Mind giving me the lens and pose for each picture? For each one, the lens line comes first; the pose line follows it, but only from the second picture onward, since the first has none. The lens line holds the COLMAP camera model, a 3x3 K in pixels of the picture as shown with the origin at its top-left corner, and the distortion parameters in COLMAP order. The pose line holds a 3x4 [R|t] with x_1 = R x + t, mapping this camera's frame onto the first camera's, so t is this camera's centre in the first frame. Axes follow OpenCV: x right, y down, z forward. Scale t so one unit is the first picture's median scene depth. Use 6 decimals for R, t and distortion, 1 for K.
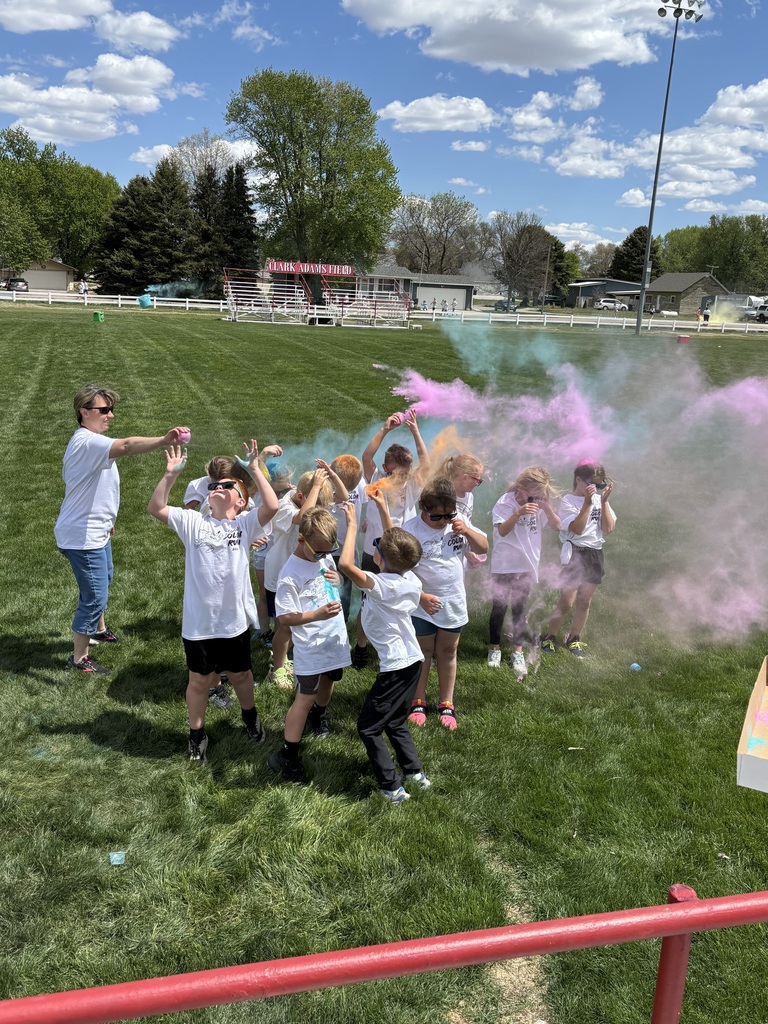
lens RADIAL K [[951.1, 0, 378.2], [0, 951.1, 509.3], [0, 0, 1]] dist [0.071783, -0.169358]
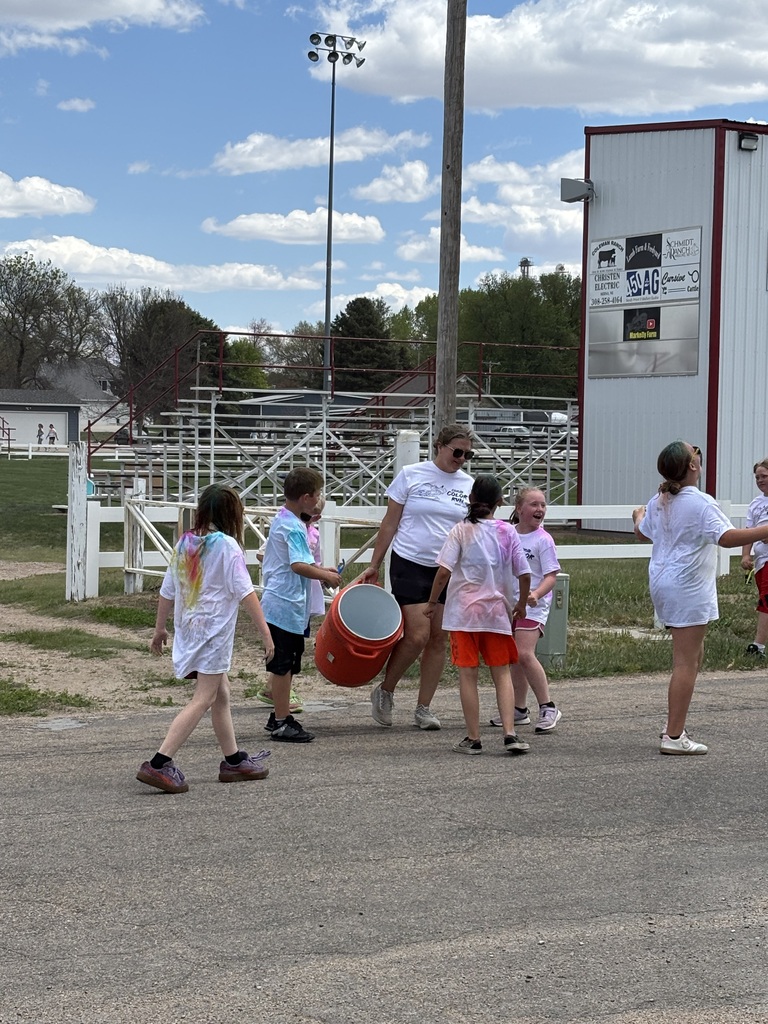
lens RADIAL K [[2134.5, 0, 384.0], [0, 2134.5, 512.0], [0, 0, 1]] dist [0.222890, 0.016379]
pose [[0.968140, -0.043275, 0.246641, -0.076911], [0.086964, 0.981754, -0.169106, 0.116935], [-0.234822, 0.185167, 0.954239, -0.492198]]
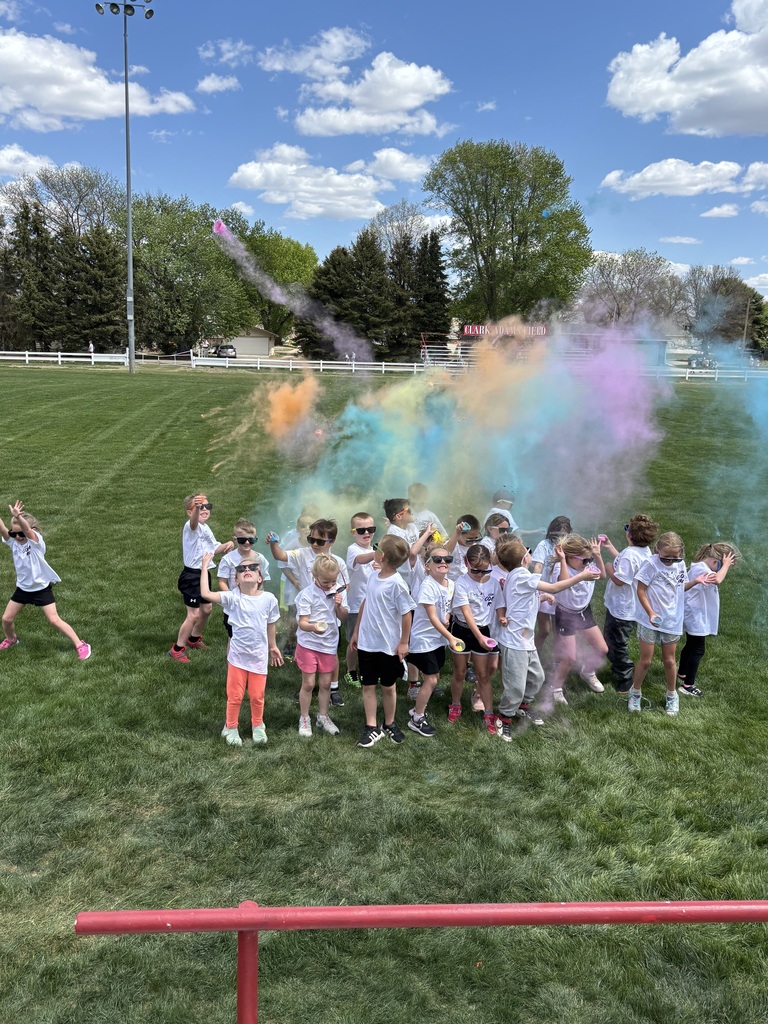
lens RADIAL K [[951.1, 0, 378.2], [0, 951.1, 509.3], [0, 0, 1]] dist [0.071783, -0.169358]
pose [[0.982344, 0.011244, -0.186743, -0.008101], [-0.022183, 0.998151, -0.056592, -0.000650], [0.185762, 0.059735, 0.980777, -0.007955]]
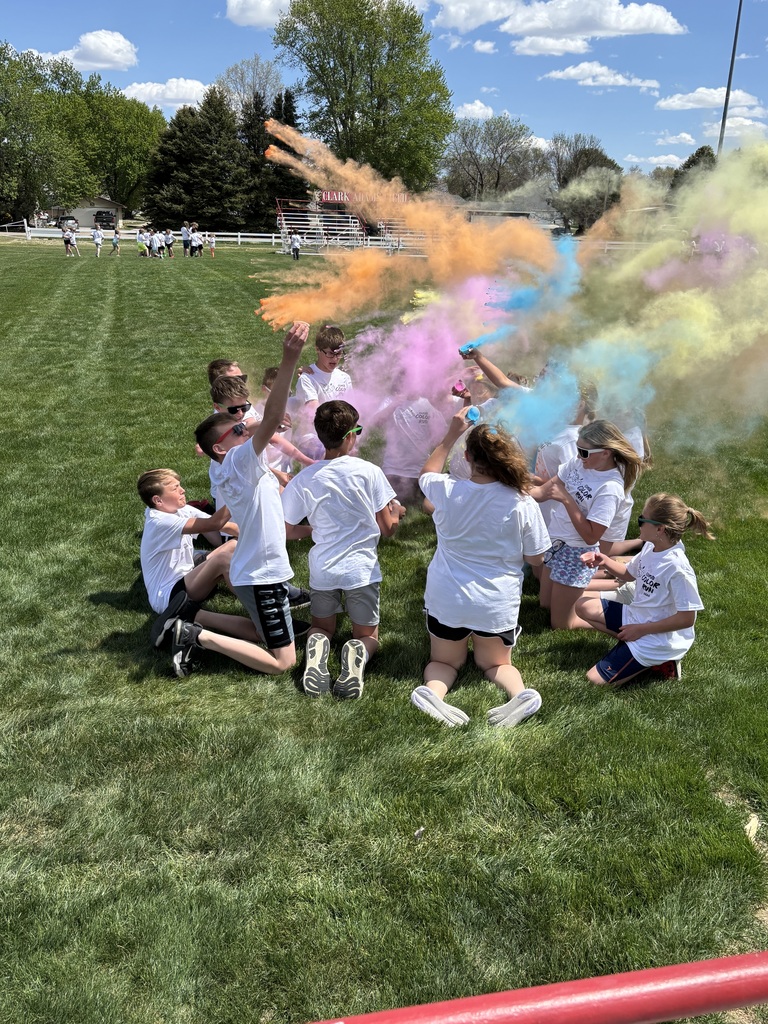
lens RADIAL K [[962.8, 0, 384.0], [0, 962.8, 512.0], [0, 0, 1]] dist [-0.020303, 0.119528]
pose [[0.998831, -0.008115, -0.047652, -0.005184], [0.011283, 0.997716, 0.066596, 0.001279], [0.047003, -0.067056, 0.996642, 0.003201]]
